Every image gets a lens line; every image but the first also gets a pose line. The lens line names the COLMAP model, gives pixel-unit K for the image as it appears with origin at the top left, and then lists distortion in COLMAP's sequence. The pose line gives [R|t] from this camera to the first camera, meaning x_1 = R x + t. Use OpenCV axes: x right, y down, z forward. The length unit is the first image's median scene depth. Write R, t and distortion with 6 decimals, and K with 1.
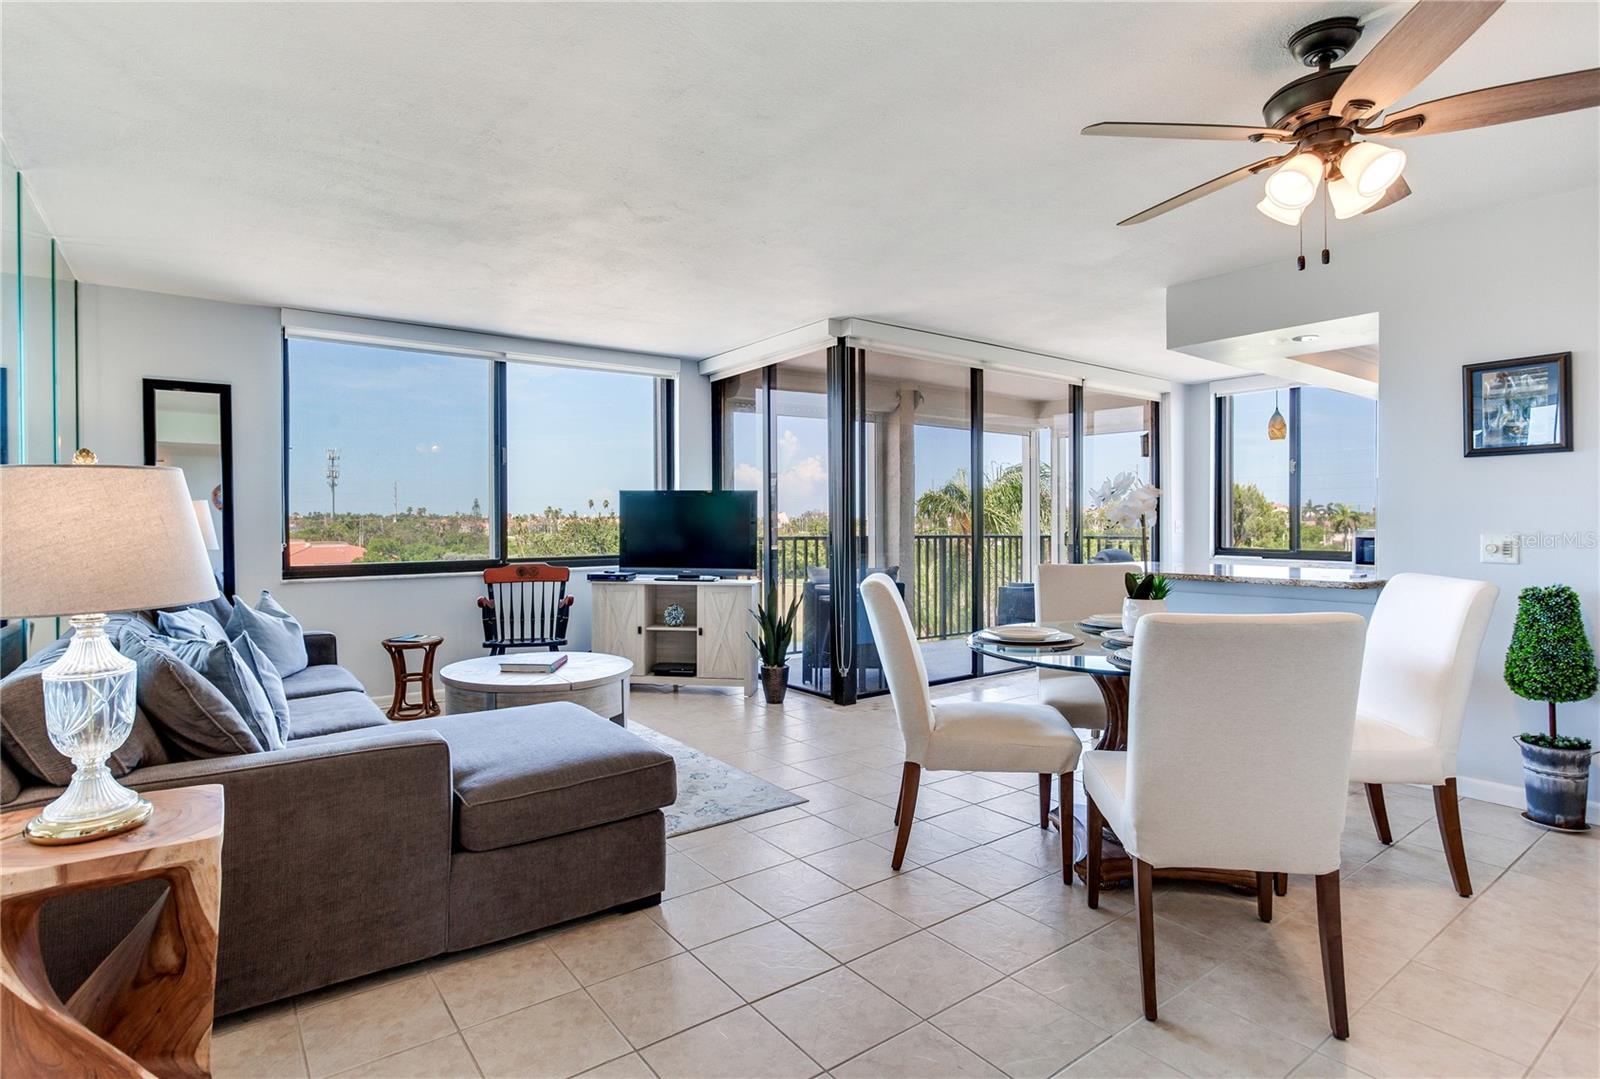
lens RADIAL K [[799.0, 0, 766.4], [0, 799.0, 532.9], [0, 0, 1]] dist [-0.026150, 0.000648]
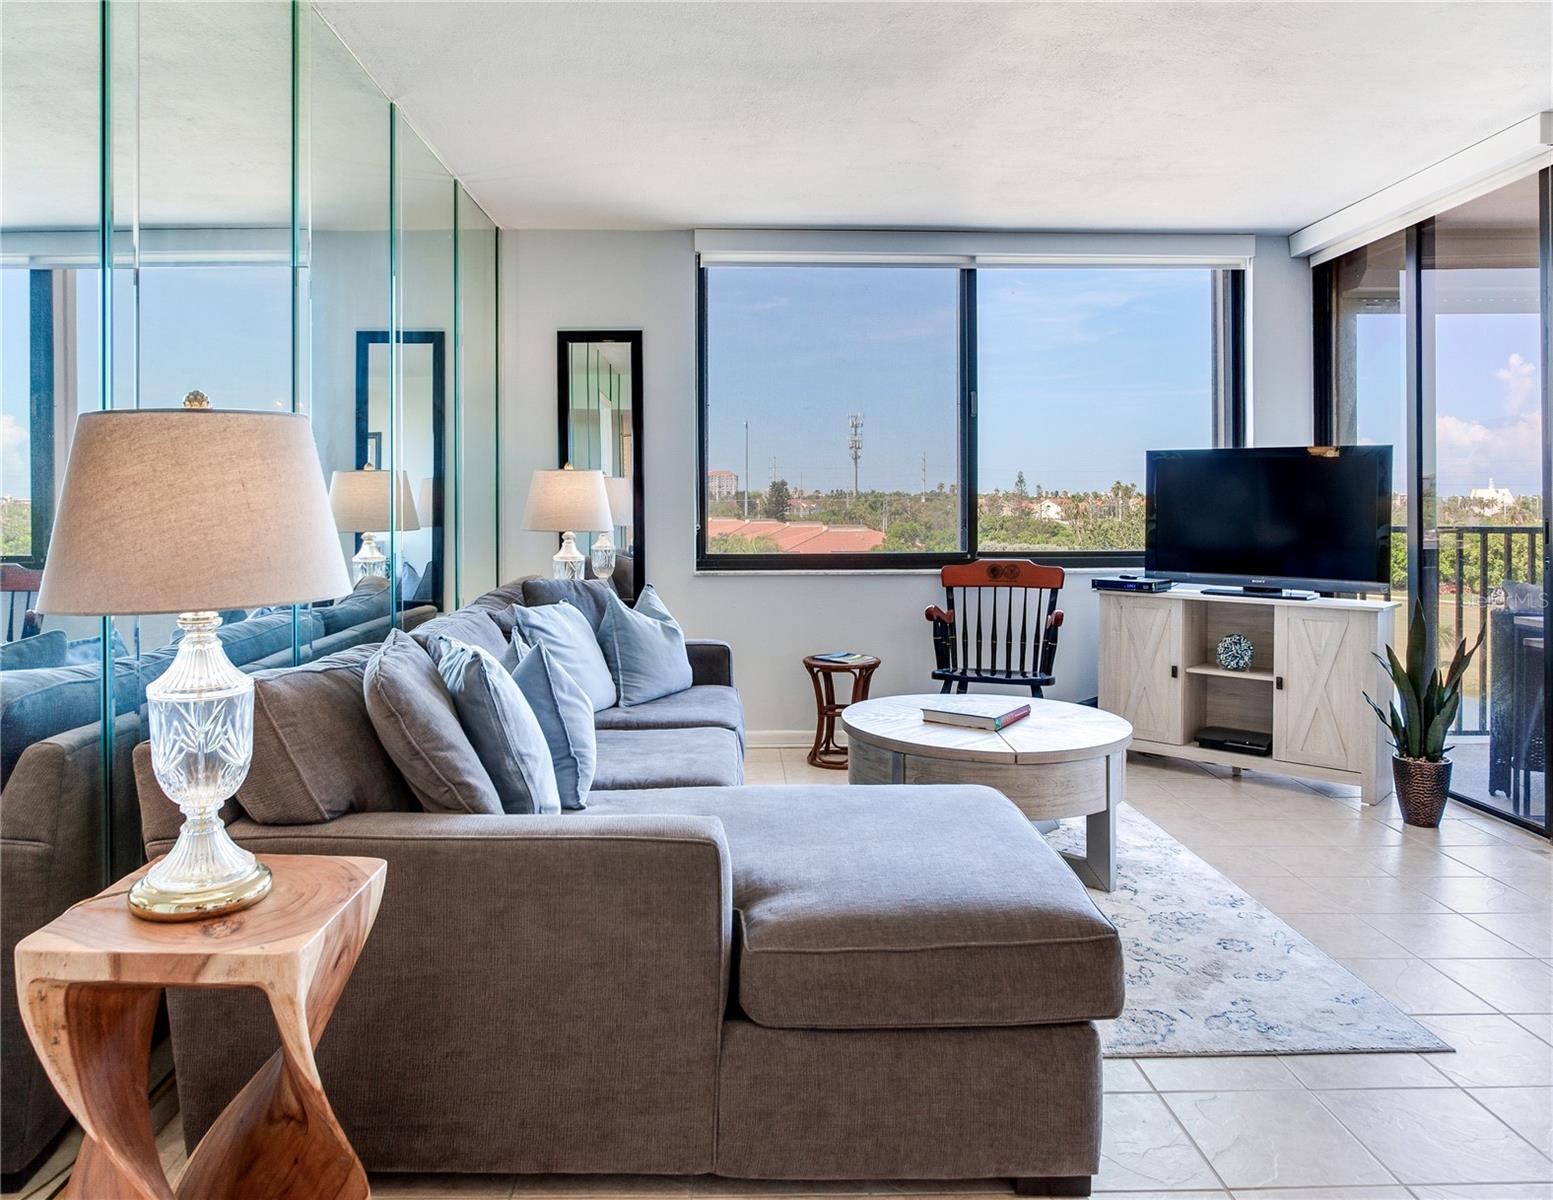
lens RADIAL K [[1073.3, 0, 757.7], [0, 1073.3, 504.6], [0, 0, 1]] dist [-0.037217, 0.026834]
pose [[0.829374, 0.004093, -0.558678, 0.038304], [-0.010653, 0.999907, -0.008490, 0.001093], [0.558592, 0.012993, 0.829341, 0.124143]]
